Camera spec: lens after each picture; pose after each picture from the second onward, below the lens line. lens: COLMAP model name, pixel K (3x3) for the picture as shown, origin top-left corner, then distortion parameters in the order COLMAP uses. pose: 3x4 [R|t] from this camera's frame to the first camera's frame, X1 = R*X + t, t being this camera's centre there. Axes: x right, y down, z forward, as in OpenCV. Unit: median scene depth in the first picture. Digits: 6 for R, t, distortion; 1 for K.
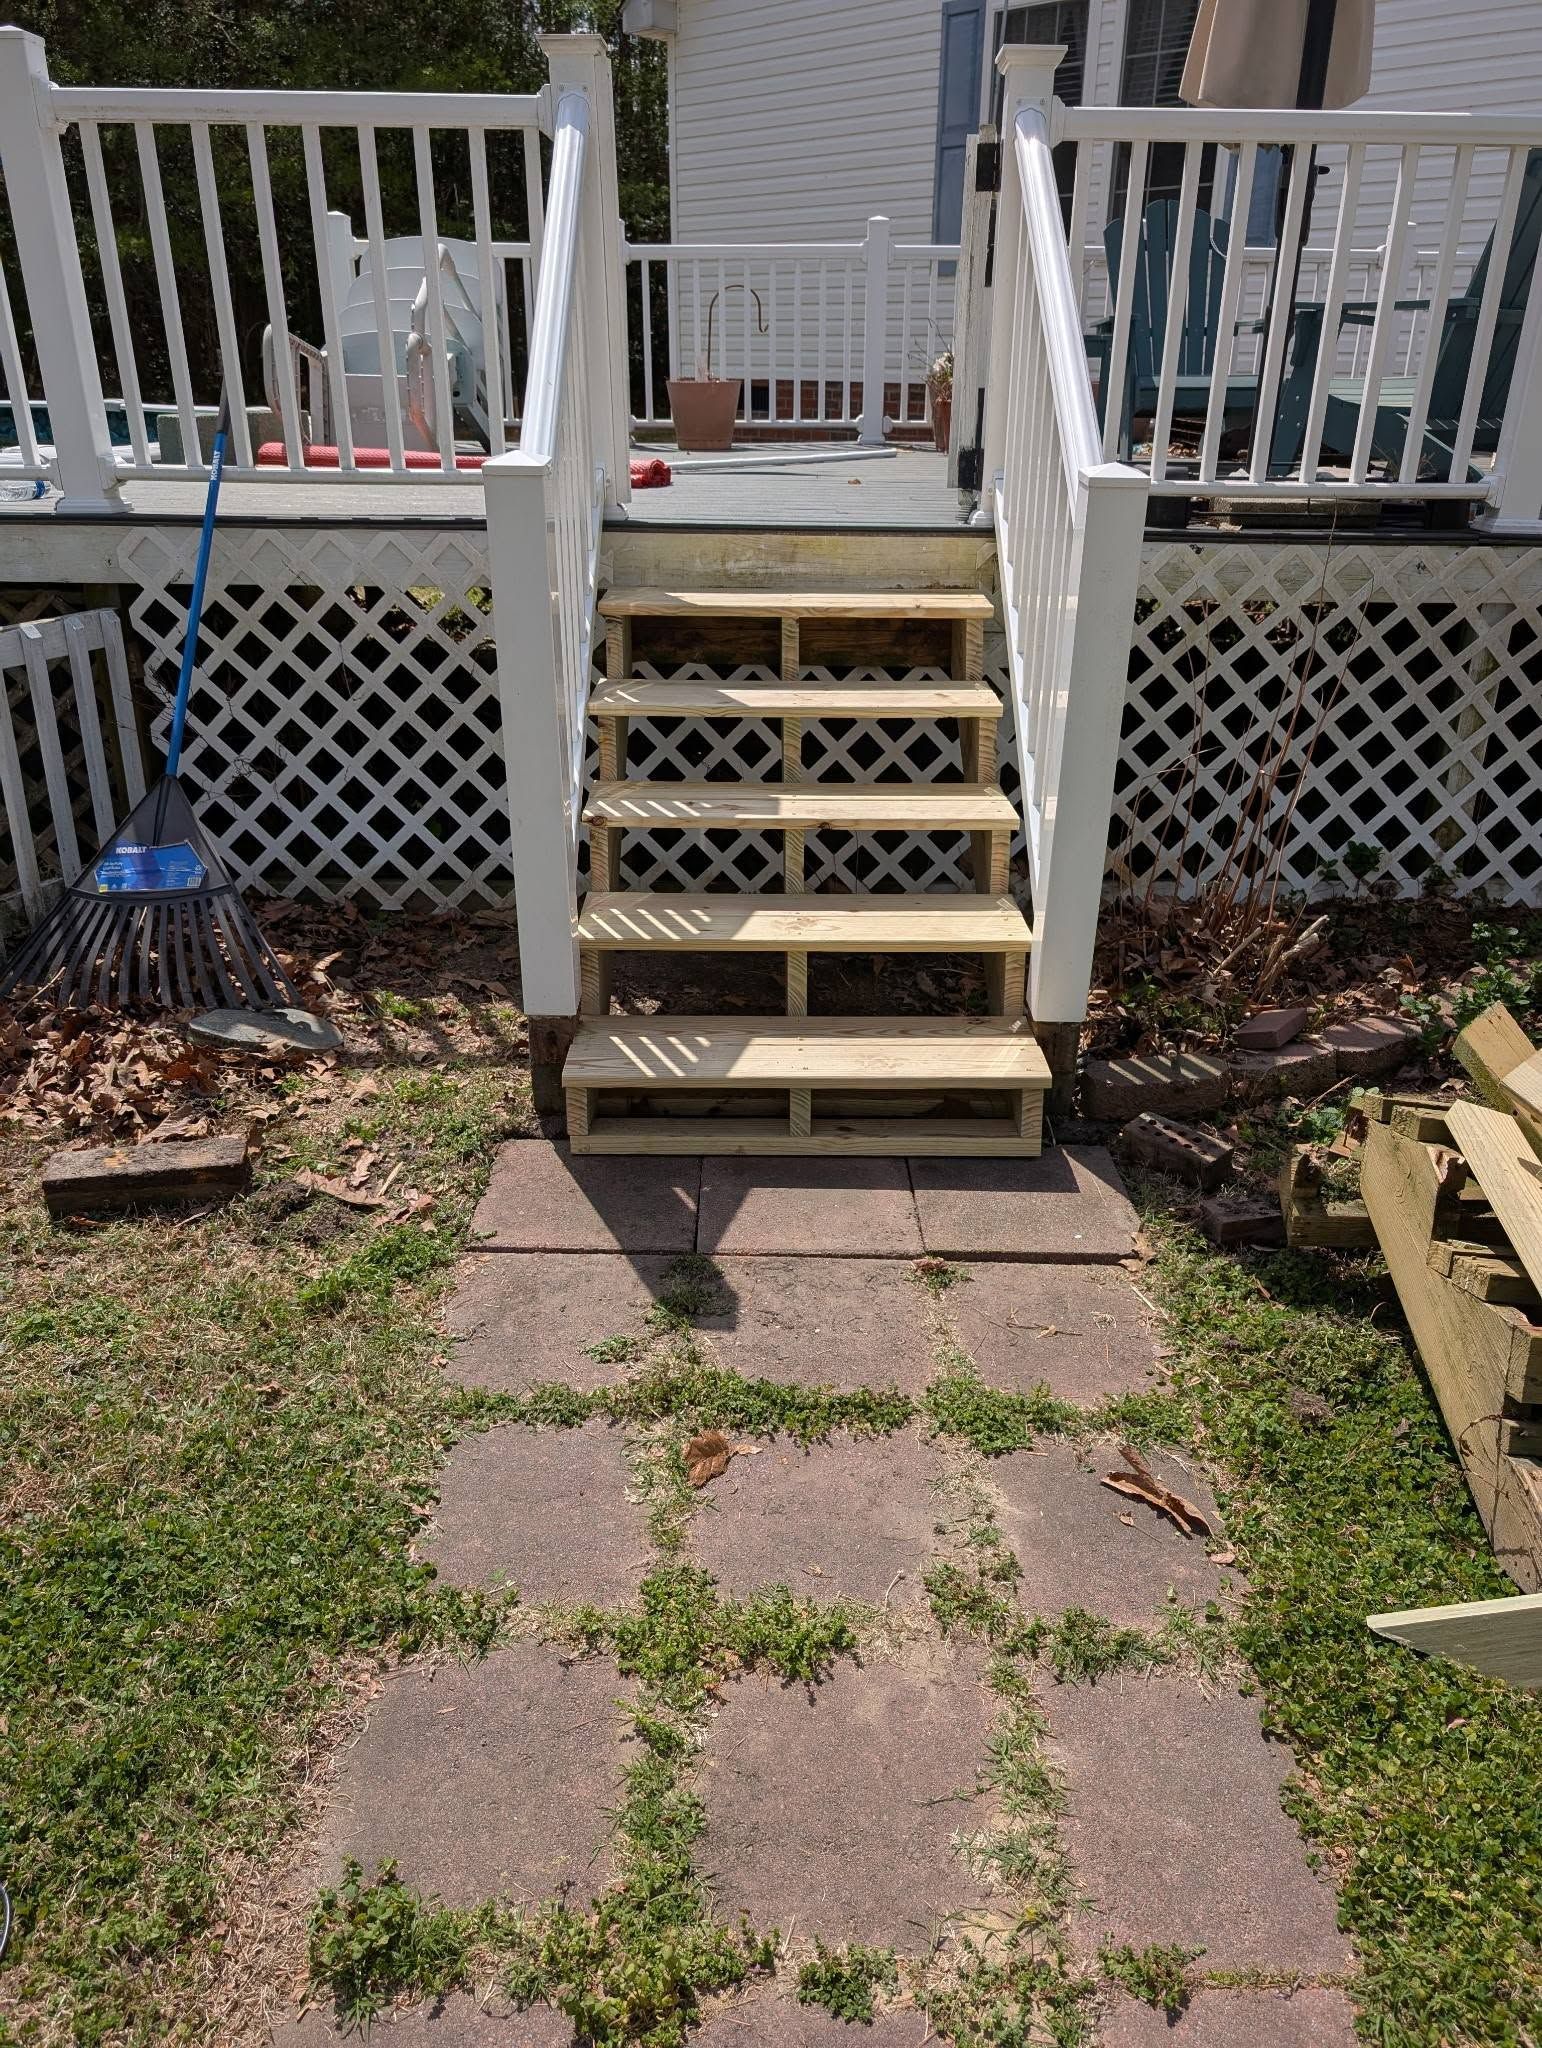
lens RADIAL K [[1513.6, 0, 807.1], [0, 1513.6, 1024.8], [0, 0, 1]] dist [0.006048, 0.008247]
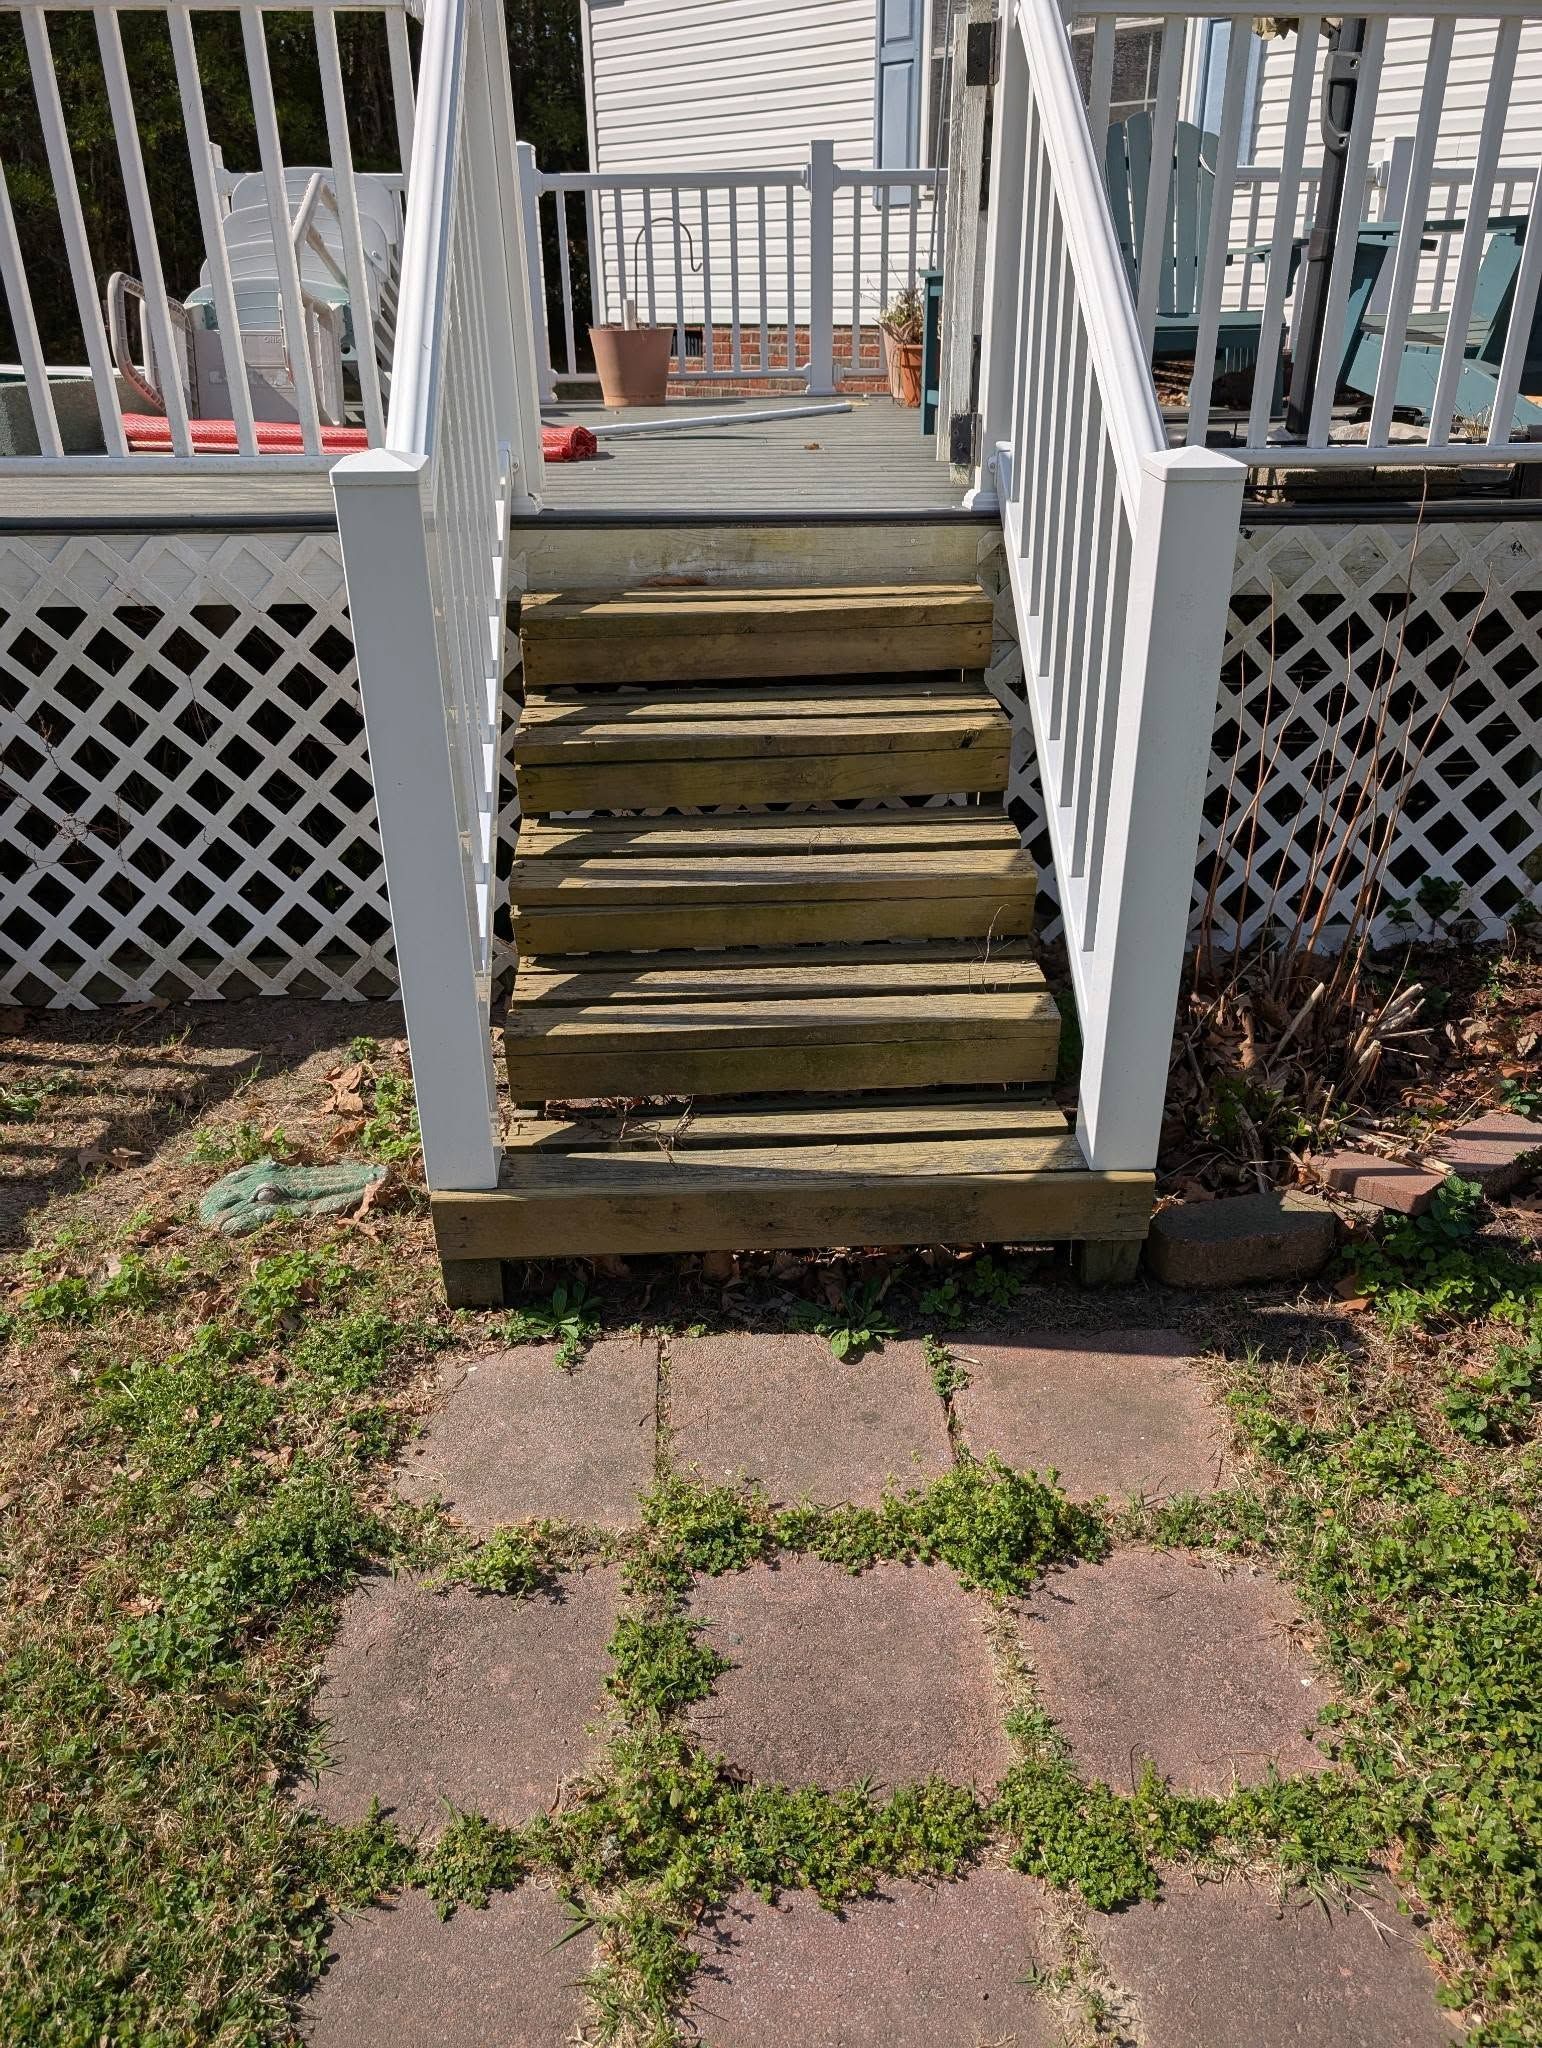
lens RADIAL K [[1513.6, 0, 807.1], [0, 1513.6, 1024.8], [0, 0, 1]] dist [0.006048, 0.008247]
pose [[0.998989, -0.033888, 0.029524, -0.010578], [0.032878, 0.998879, 0.034067, -0.079090], [-0.030645, -0.033062, 0.998983, 0.171289]]
